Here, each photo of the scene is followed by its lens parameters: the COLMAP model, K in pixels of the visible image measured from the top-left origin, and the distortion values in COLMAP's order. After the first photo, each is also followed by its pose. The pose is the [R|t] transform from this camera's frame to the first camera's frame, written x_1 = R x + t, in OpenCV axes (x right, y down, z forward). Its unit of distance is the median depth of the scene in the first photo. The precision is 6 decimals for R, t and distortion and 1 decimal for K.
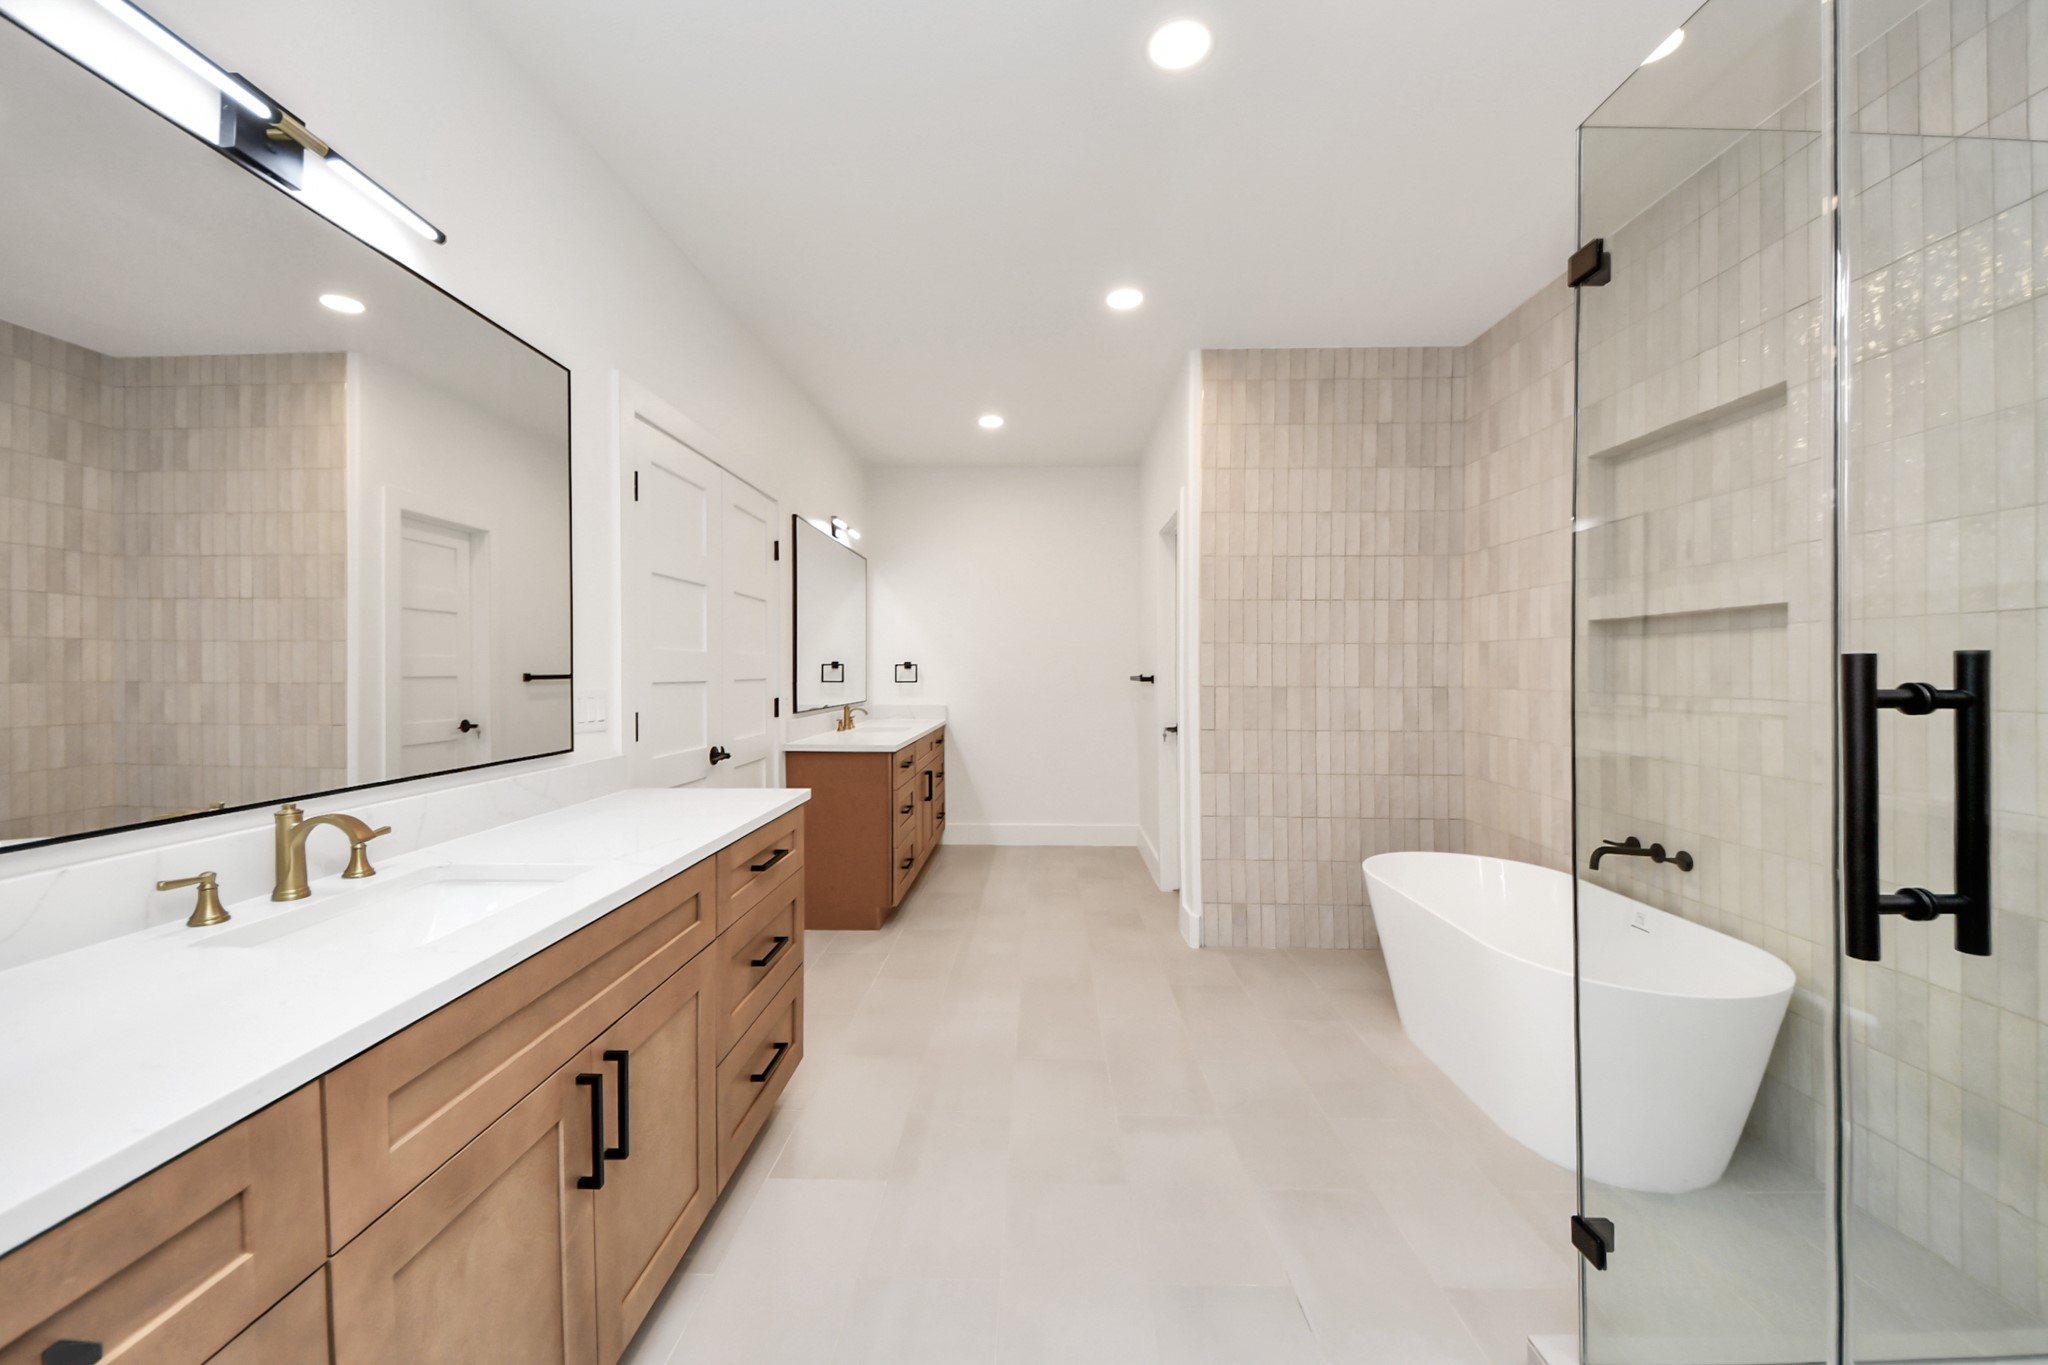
lens RADIAL K [[766.1, 0, 1017.5], [0, 766.1, 673.5], [0, 0, 1]] dist [-0.000610, -0.000575]
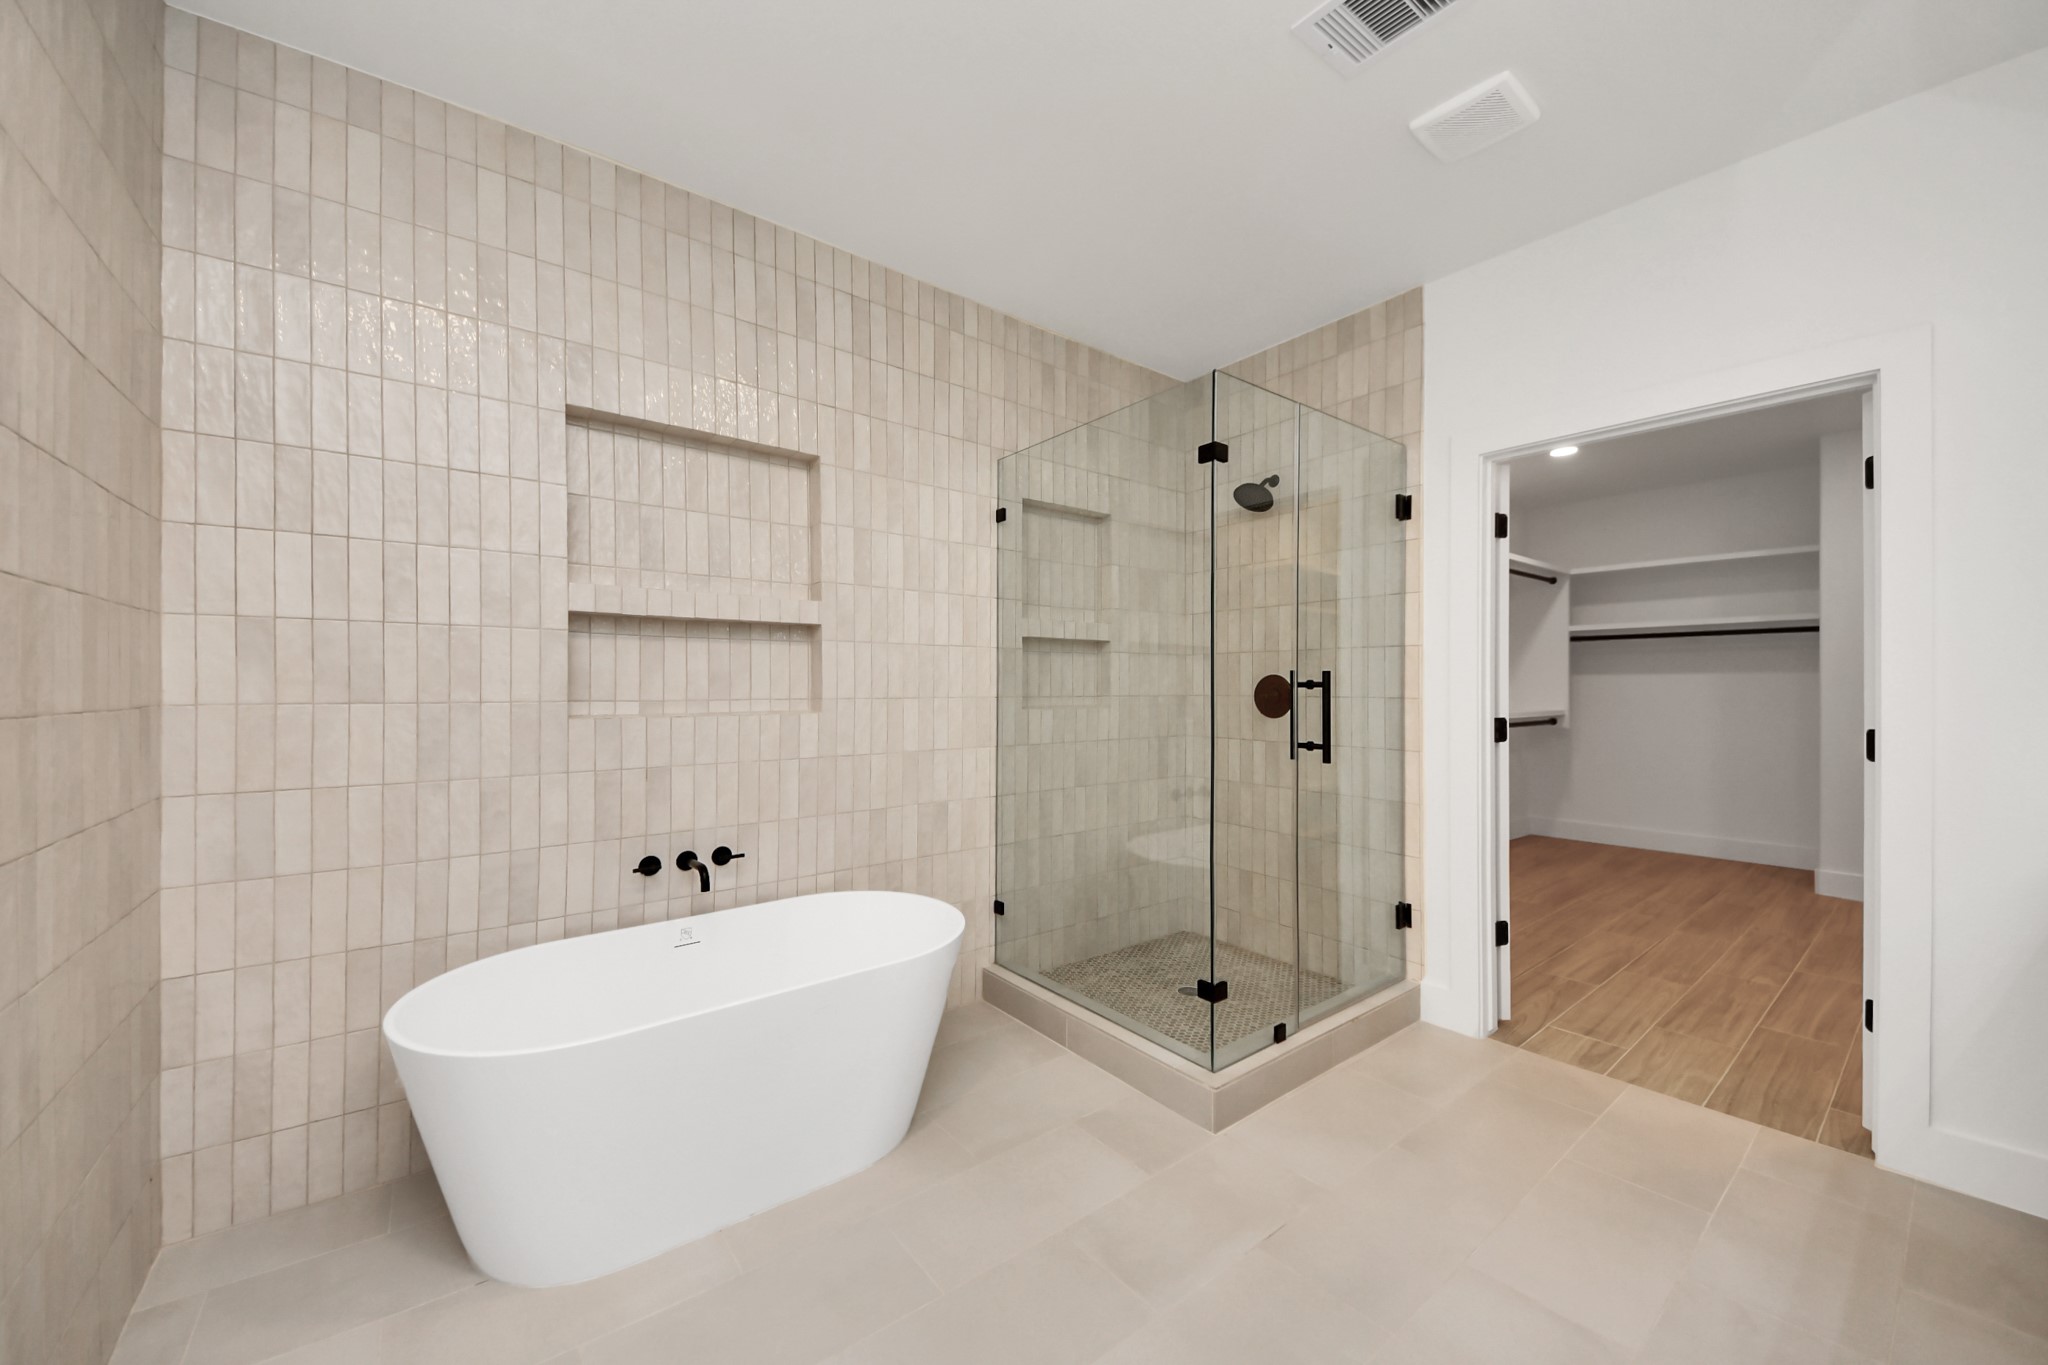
lens RADIAL K [[766.1, 0, 1042.9], [0, 766.1, 693.1], [0, 0, 1]] dist [-0.000610, -0.000575]
pose [[-0.660698, -0.016919, 0.750461, -0.287908], [0.000242, 0.999741, 0.022753, -0.003619], [-0.750652, 0.015215, -0.660523, 1.898202]]
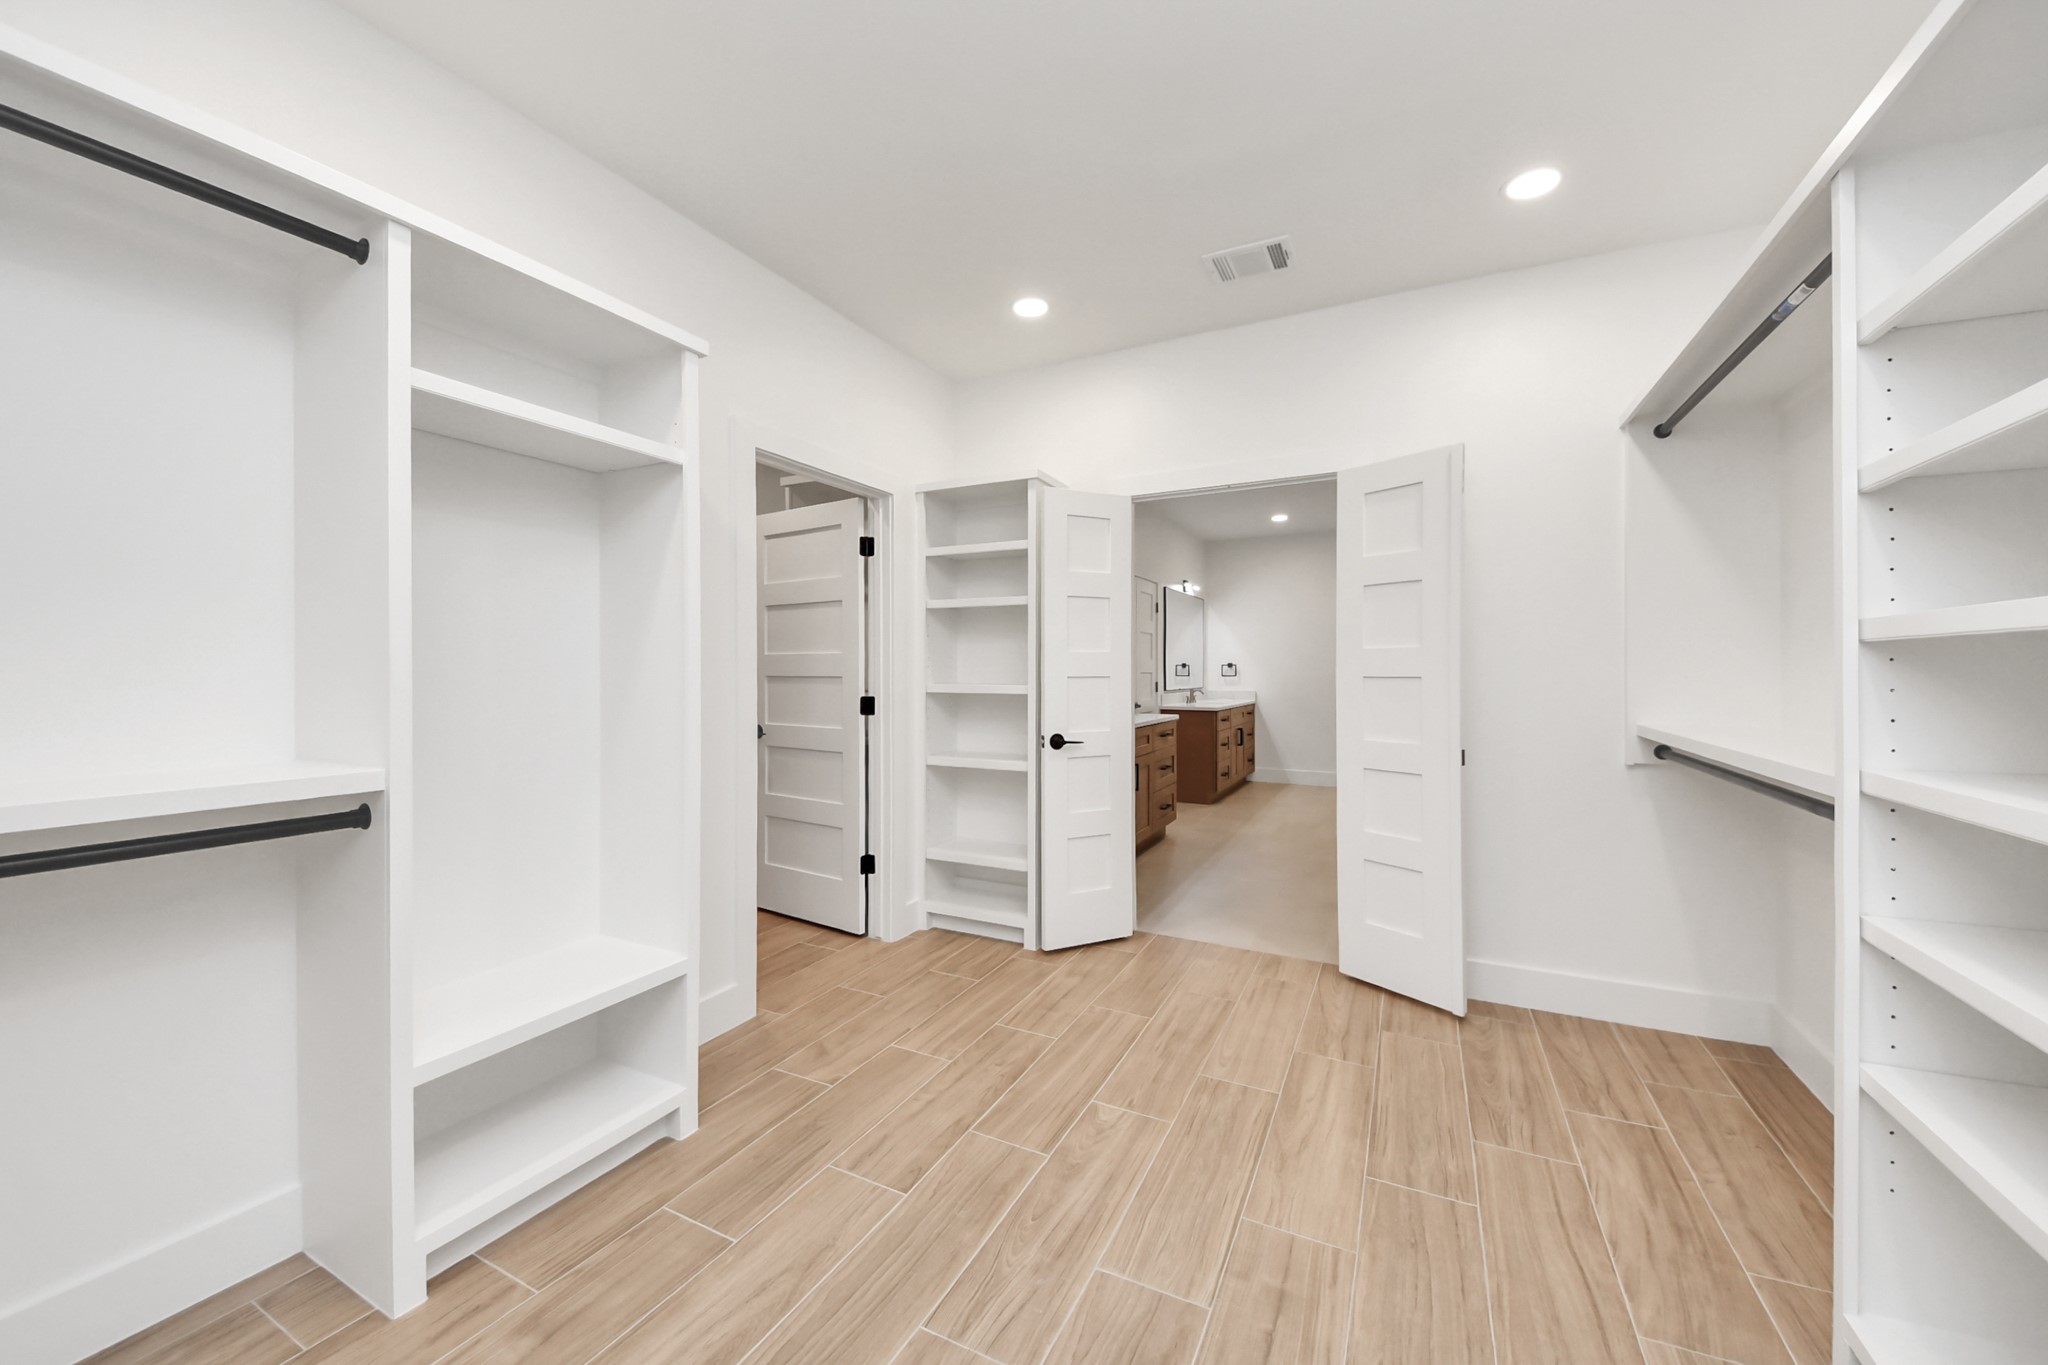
lens RADIAL K [[766.1, 0, 1002.9], [0, 766.1, 680.3], [0, 0, 1]] dist [-0.000610, -0.000575]
pose [[0.898004, 0.001517, -0.439984, 0.141875], [0.000703, 0.999988, 0.004882, 0.012671], [0.439986, -0.004693, 0.897992, -0.679143]]
